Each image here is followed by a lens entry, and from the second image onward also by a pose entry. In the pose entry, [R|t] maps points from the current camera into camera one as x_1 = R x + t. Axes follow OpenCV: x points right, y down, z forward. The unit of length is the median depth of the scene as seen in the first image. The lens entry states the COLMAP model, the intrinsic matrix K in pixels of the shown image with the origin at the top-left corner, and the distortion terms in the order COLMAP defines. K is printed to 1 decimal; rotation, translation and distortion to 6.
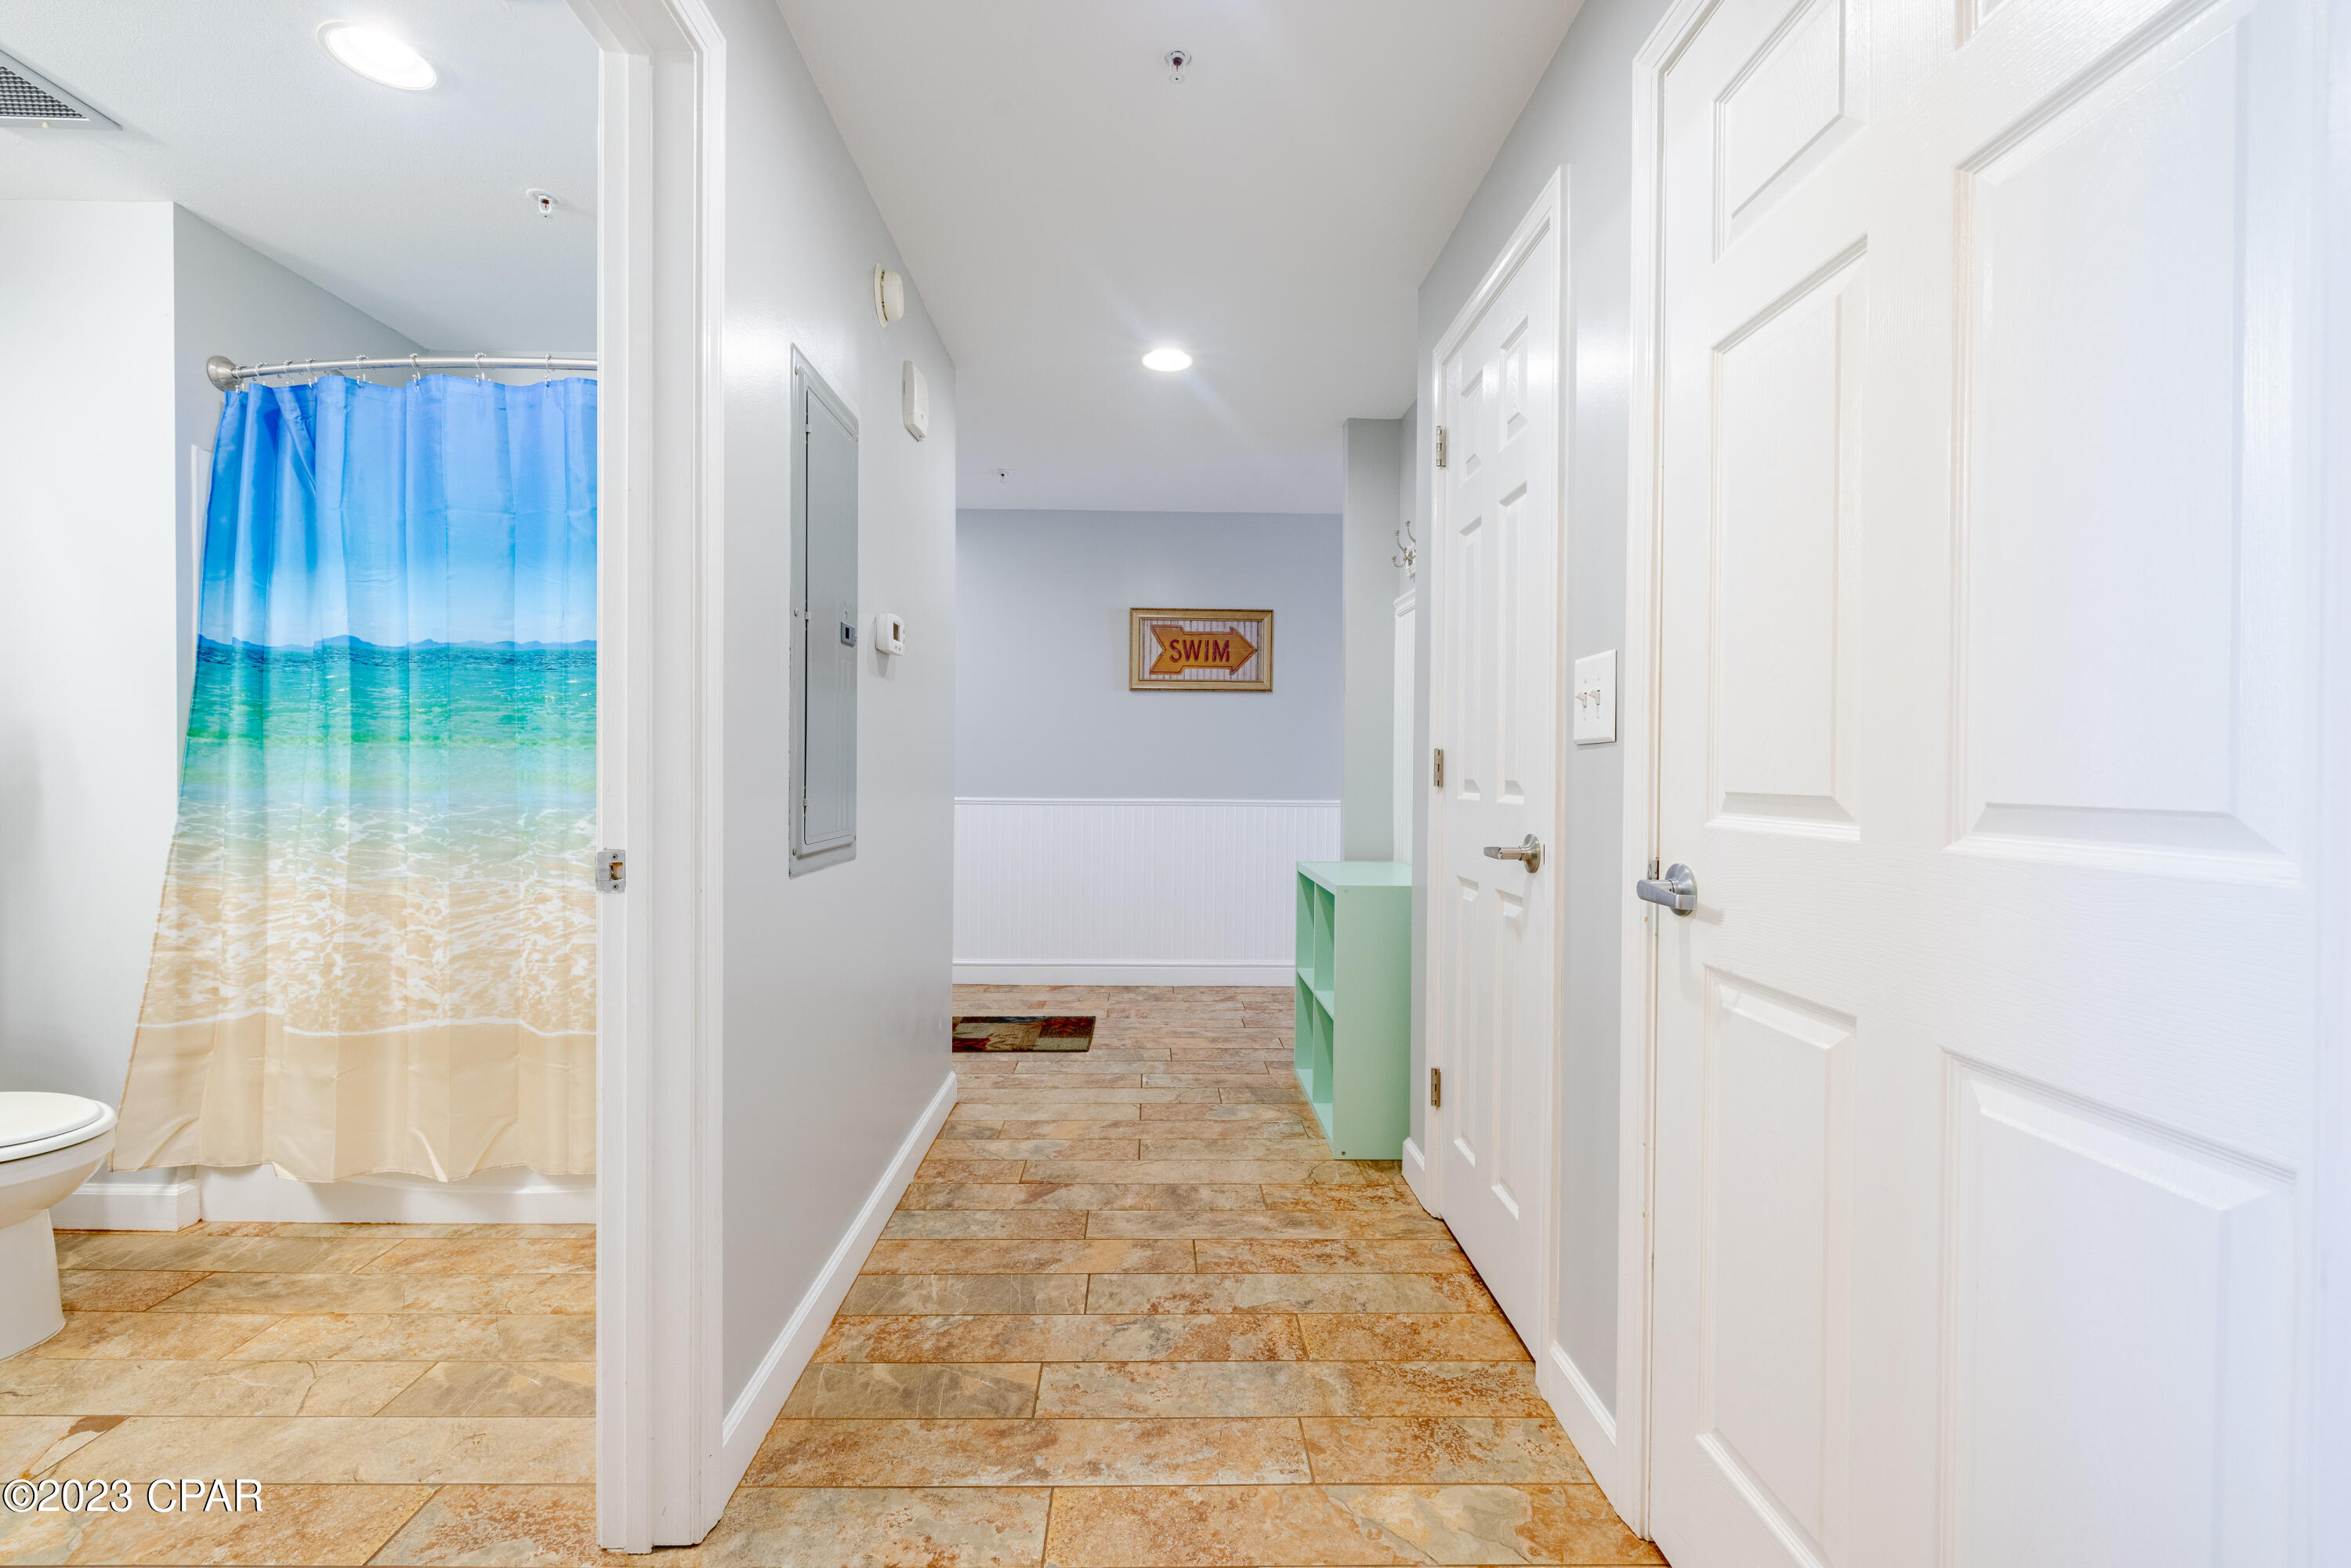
lens RADIAL K [[1019.4, 0, 1170.3], [0, 1019.4, 770.2], [0, 0, 1]] dist [0.005323, -0.000704]
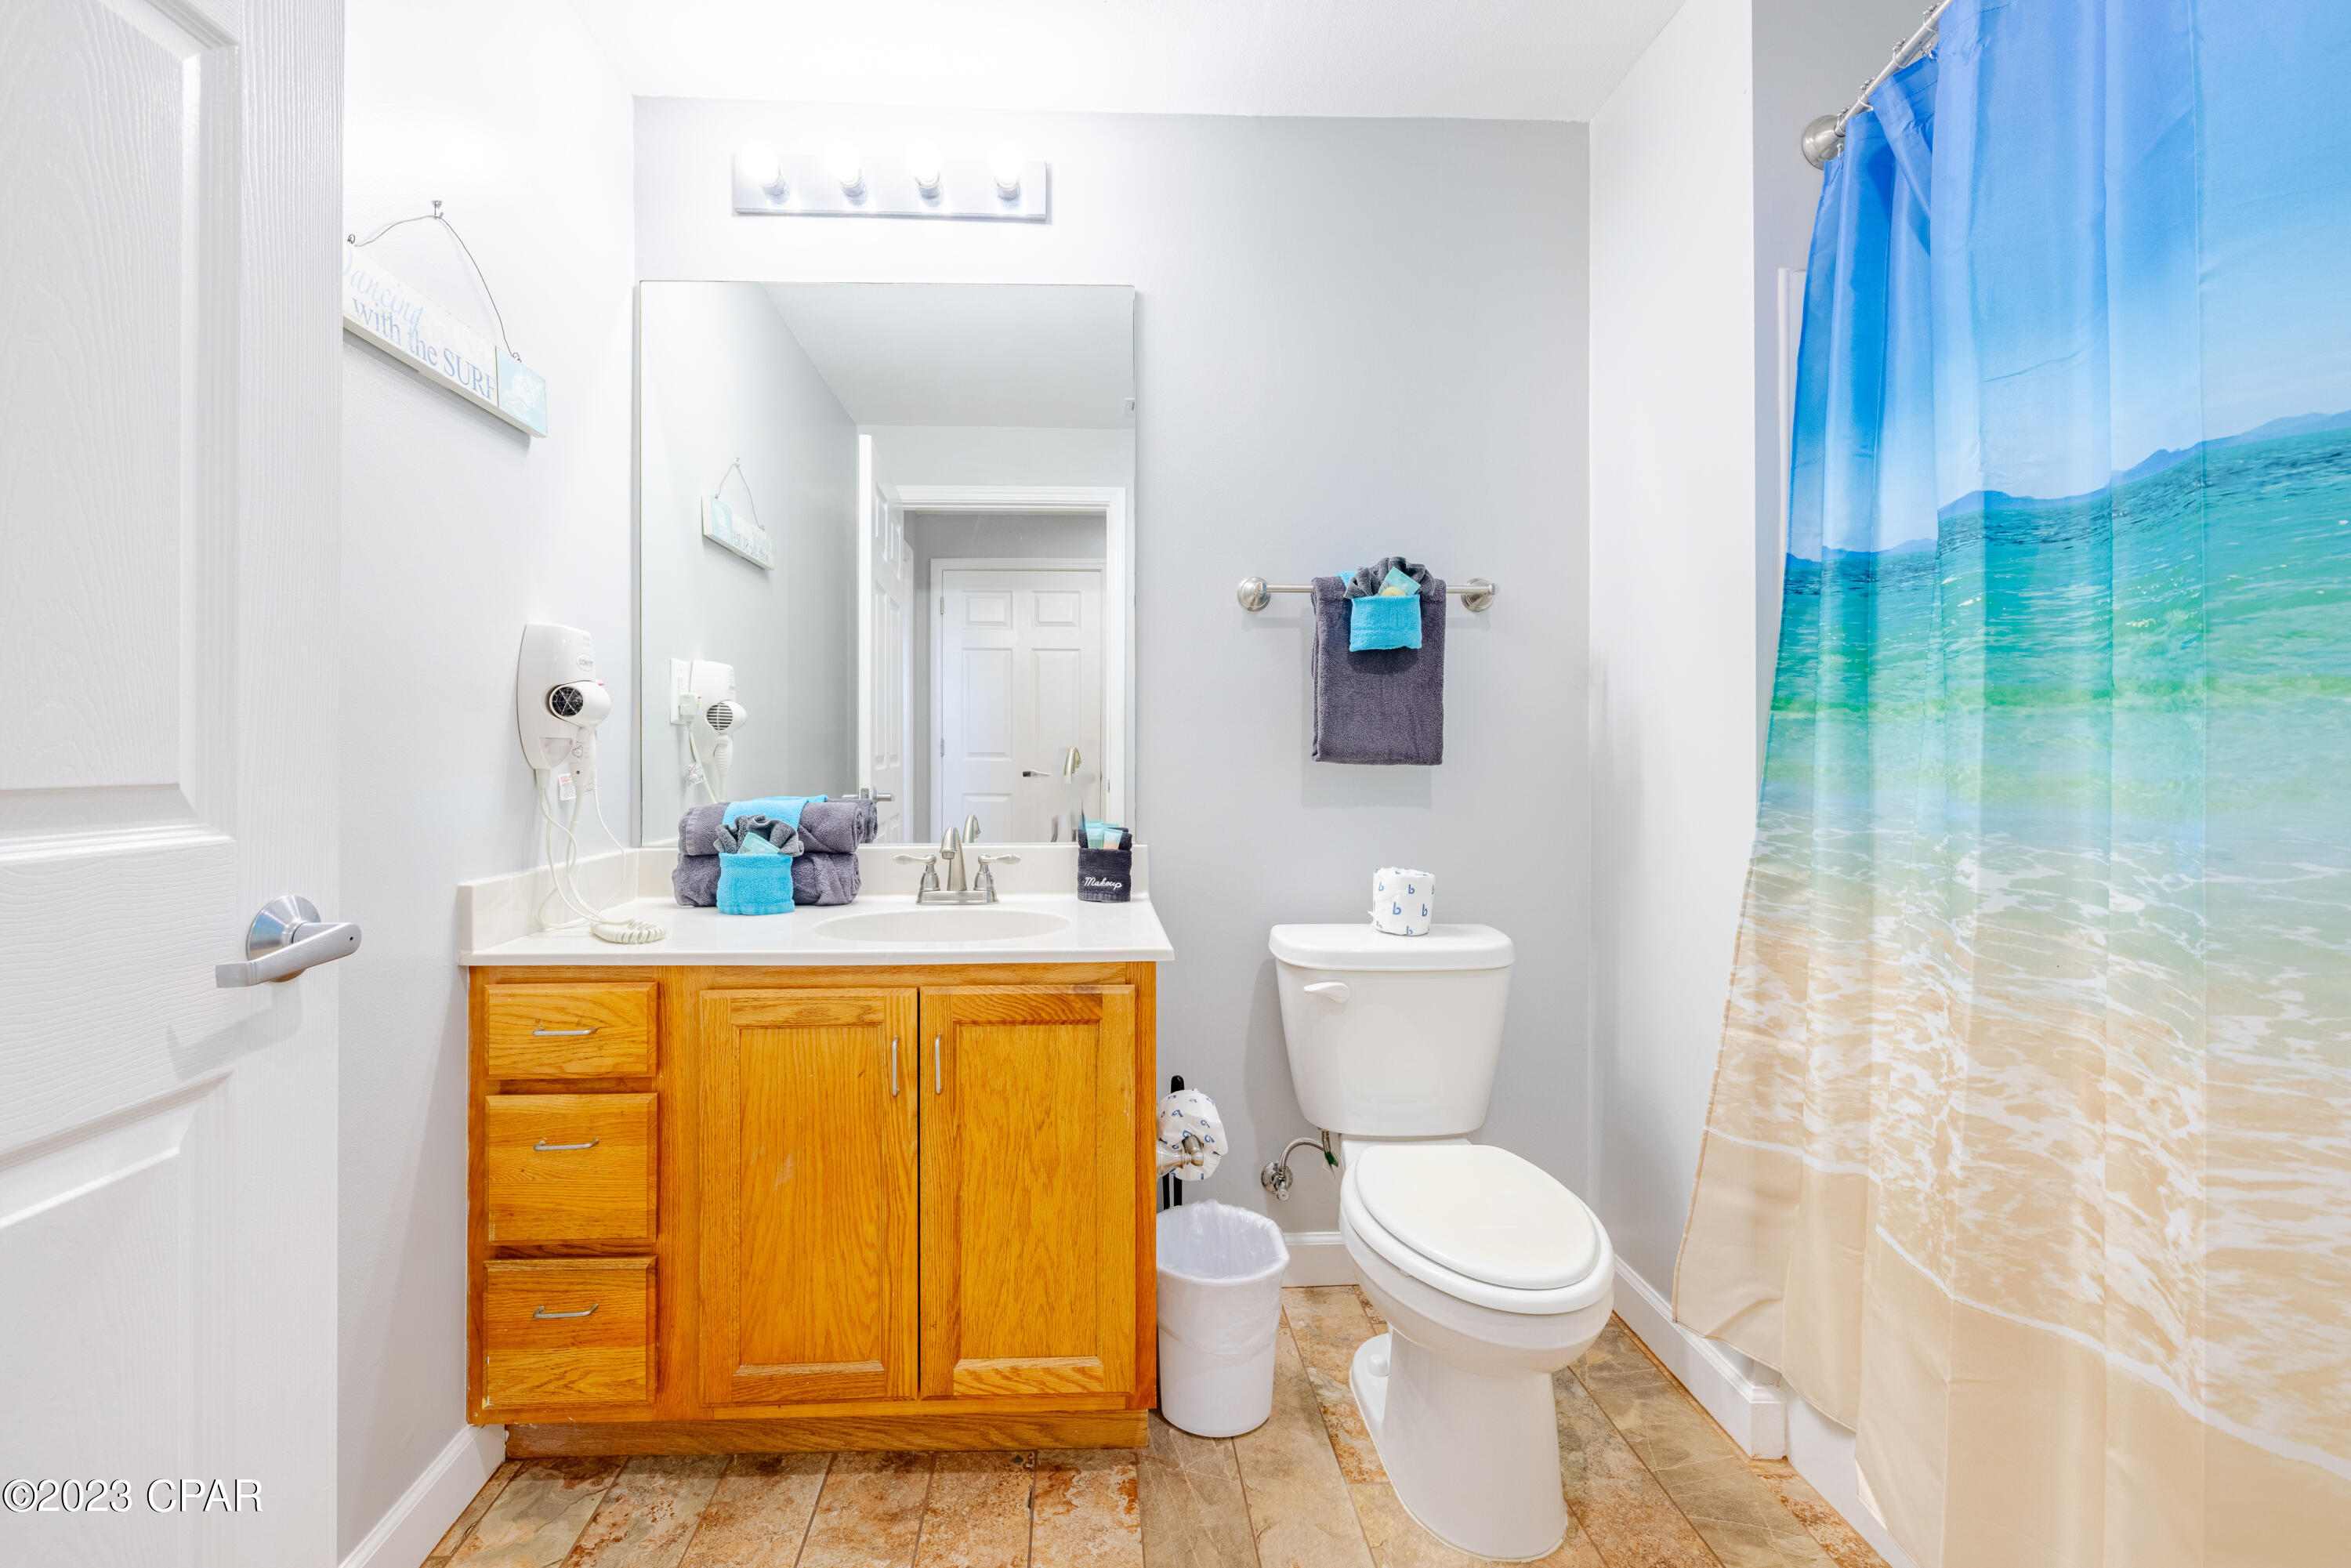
lens RADIAL K [[983.3, 0, 1143.5], [0, 983.3, 748.7], [0, 0, 1]] dist [-0.001180, -0.000552]
pose [[0.035121, -0.007403, -0.999356, -0.340355], [-0.005234, 0.999957, -0.007591, -0.001418], [0.999369, 0.005497, 0.035081, 0.573041]]
